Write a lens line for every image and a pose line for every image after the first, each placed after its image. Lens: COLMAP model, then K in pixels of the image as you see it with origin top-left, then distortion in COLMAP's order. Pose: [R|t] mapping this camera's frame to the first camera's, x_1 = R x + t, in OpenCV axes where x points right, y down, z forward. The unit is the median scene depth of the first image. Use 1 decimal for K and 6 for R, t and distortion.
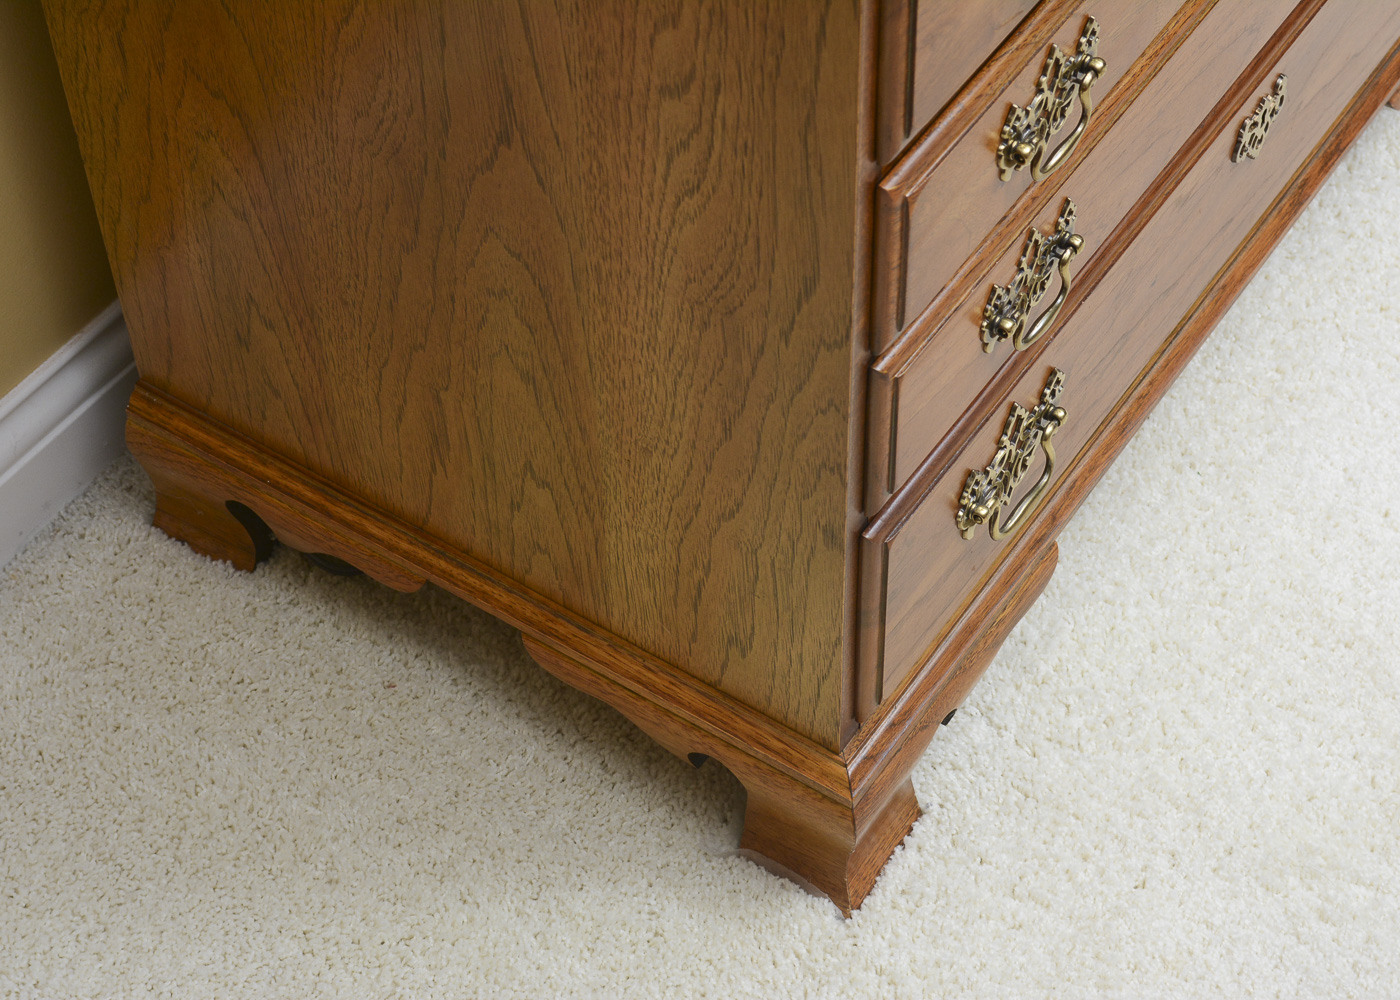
lens RADIAL K [[2818.2, 0, 700.0], [0, 2818.2, 500.0], [0, 0, 1]] dist [0.002024, 0.100700]
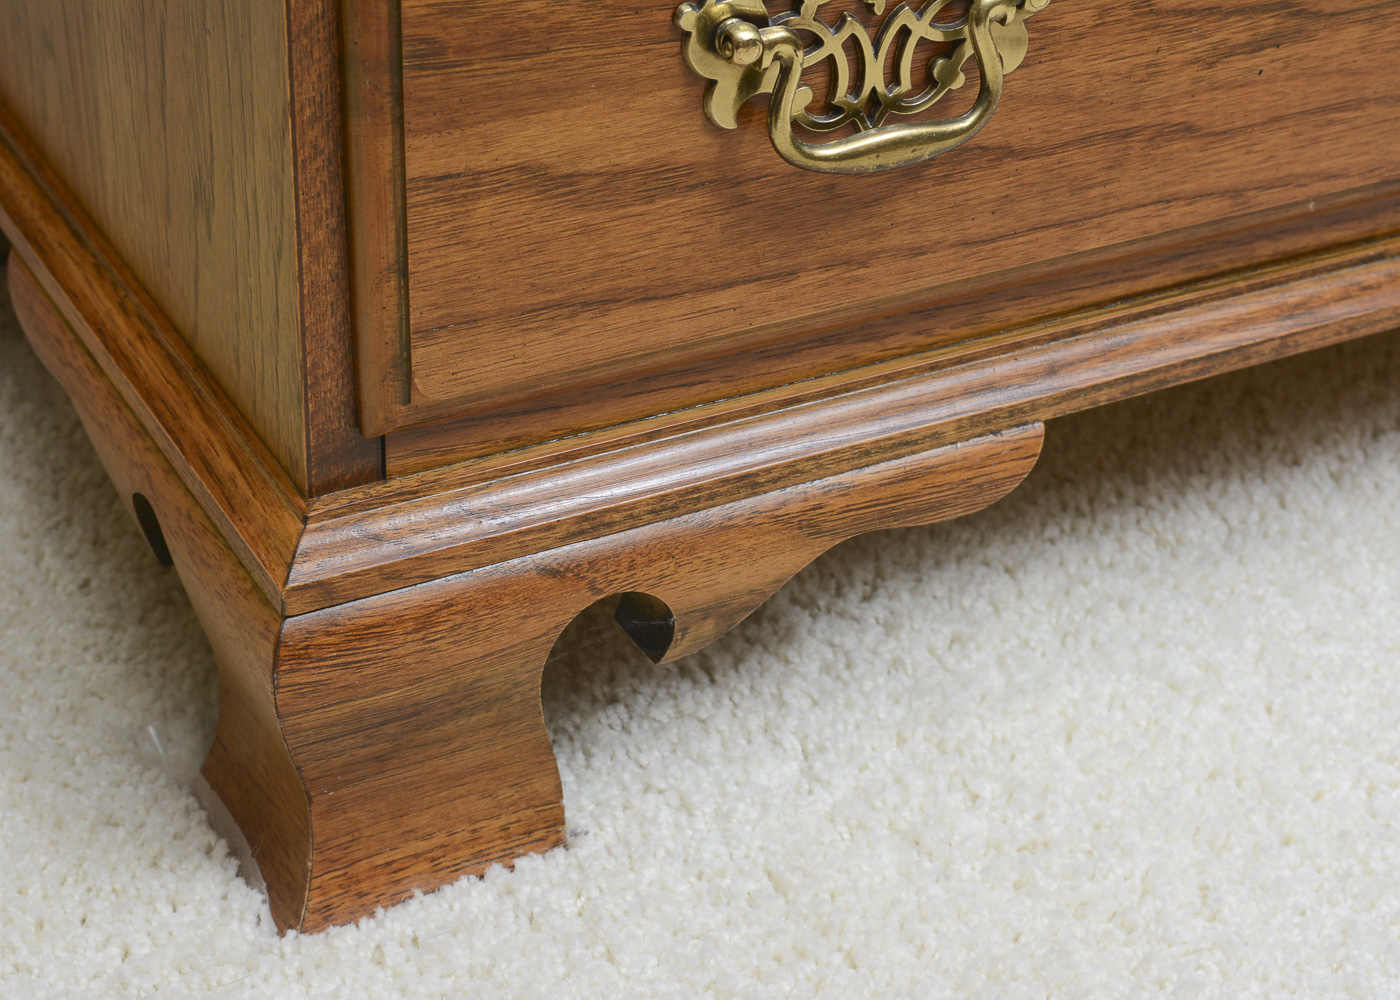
lens RADIAL K [[2818.2, 0, 700.0], [0, 2818.2, 500.0], [0, 0, 1]] dist [0.002024, 0.100700]
pose [[0.885102, 0.286778, -0.366542, 0.260177], [-0.387916, 0.889740, -0.240591, 0.167564], [0.257131, 0.355135, 0.898756, 0.579683]]
